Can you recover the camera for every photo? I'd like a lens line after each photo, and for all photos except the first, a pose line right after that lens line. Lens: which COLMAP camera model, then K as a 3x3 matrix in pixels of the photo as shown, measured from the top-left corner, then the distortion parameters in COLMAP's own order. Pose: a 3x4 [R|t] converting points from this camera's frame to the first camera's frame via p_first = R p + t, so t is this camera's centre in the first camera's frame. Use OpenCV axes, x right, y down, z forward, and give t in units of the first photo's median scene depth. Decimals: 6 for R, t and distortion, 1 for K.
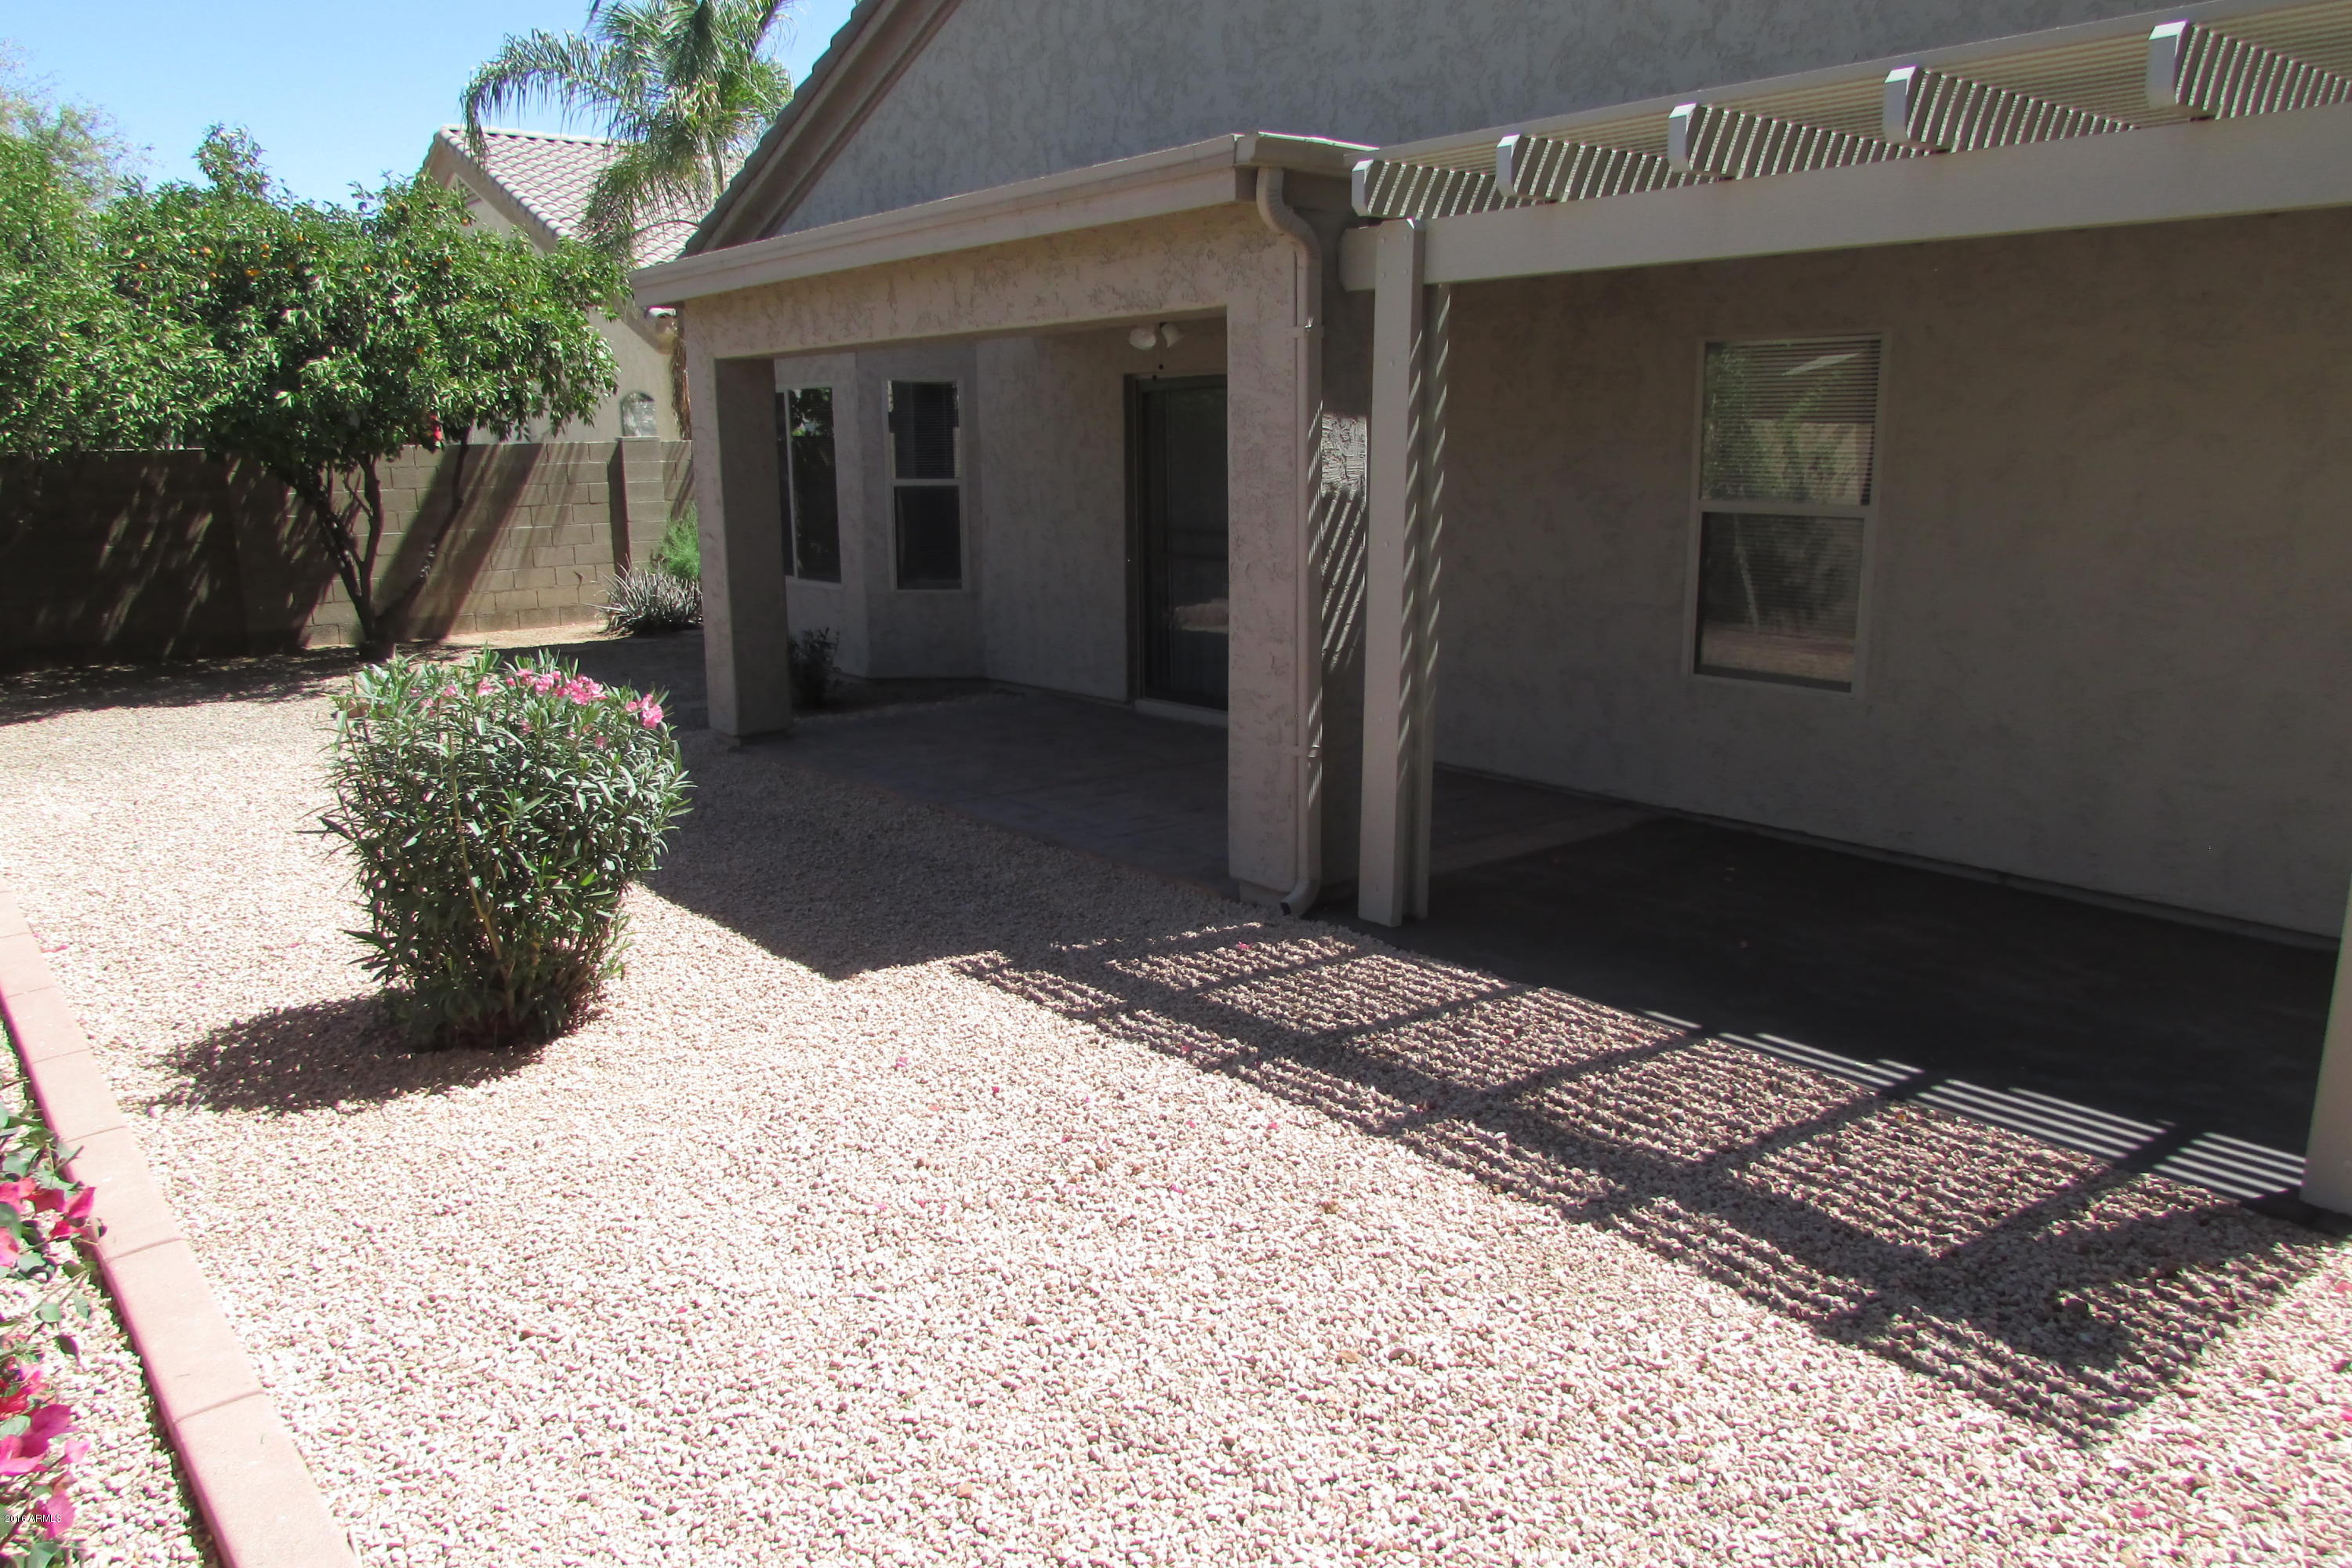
lens RADIAL K [[1705.7, 0, 1176.0], [0, 1705.7, 784.0], [0, 0, 1]] dist [-0.021003, 0.003042]
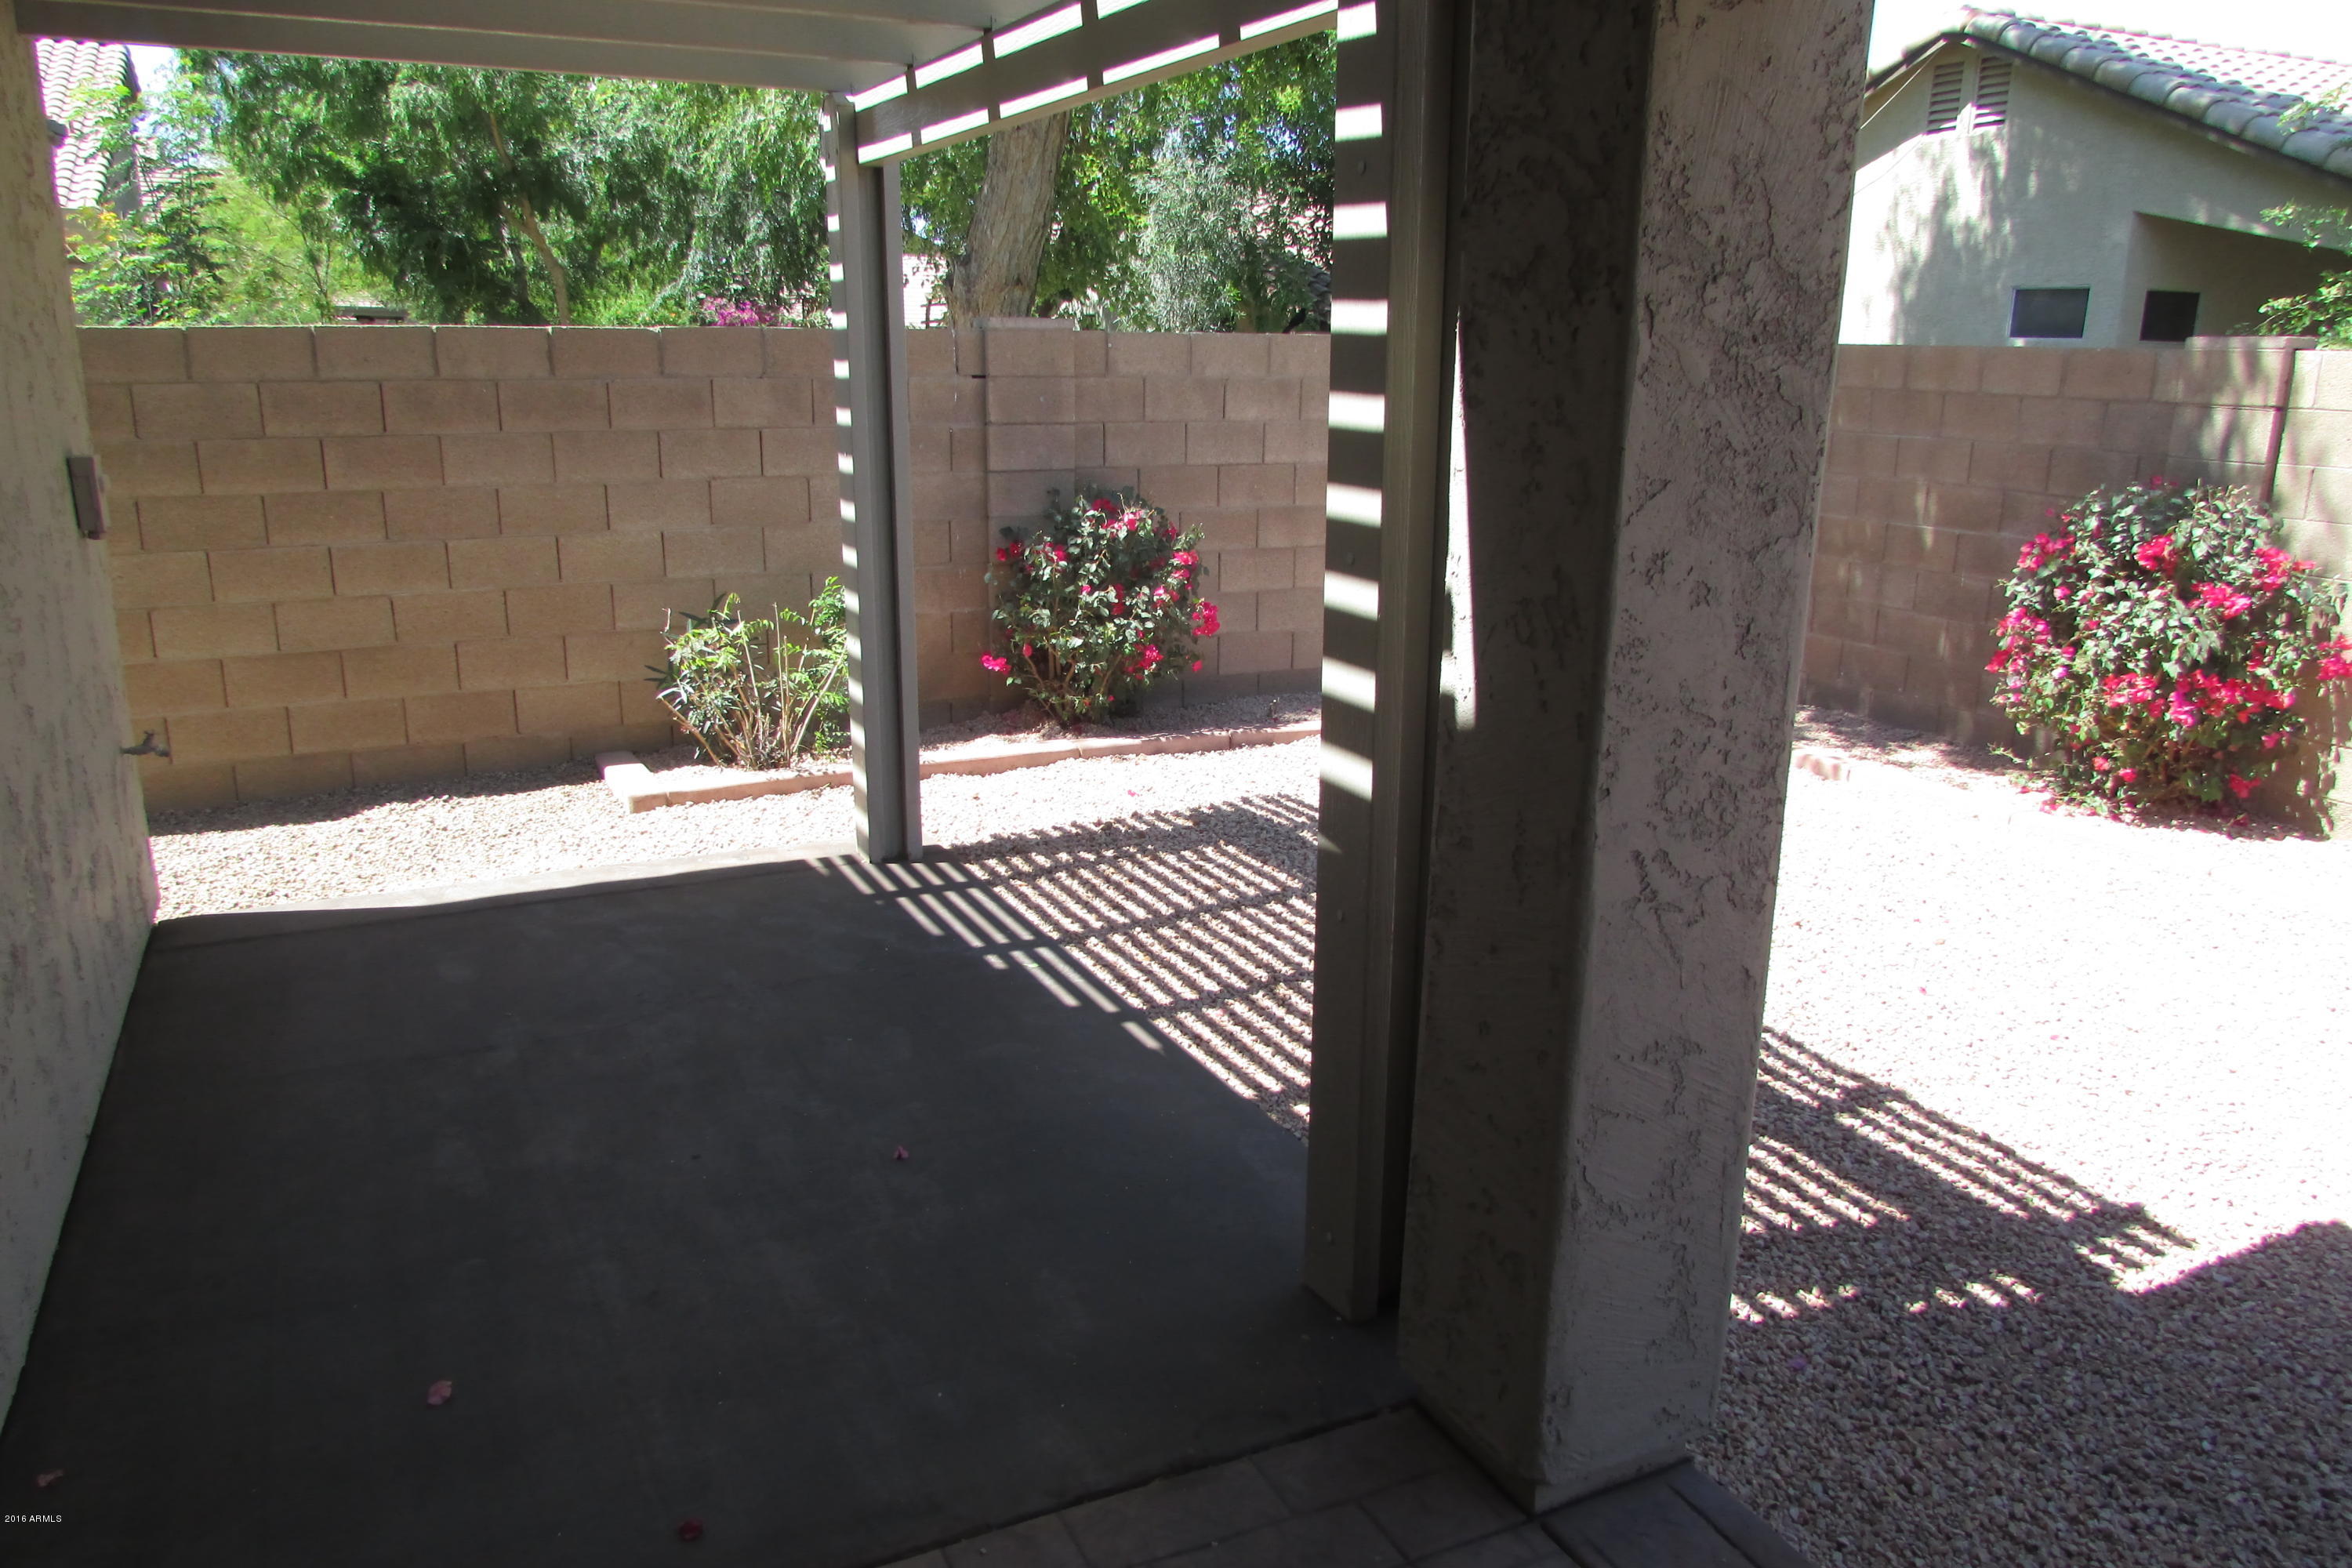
lens RADIAL K [[1705.7, 0, 1176.0], [0, 1705.7, 784.0], [0, 0, 1]] dist [-0.021003, 0.003042]
pose [[-0.974429, -0.058279, 0.217008, 0.104174], [0.043275, 0.899024, 0.435756, -0.355370], [-0.220491, 0.434004, -0.873513, 1.754745]]
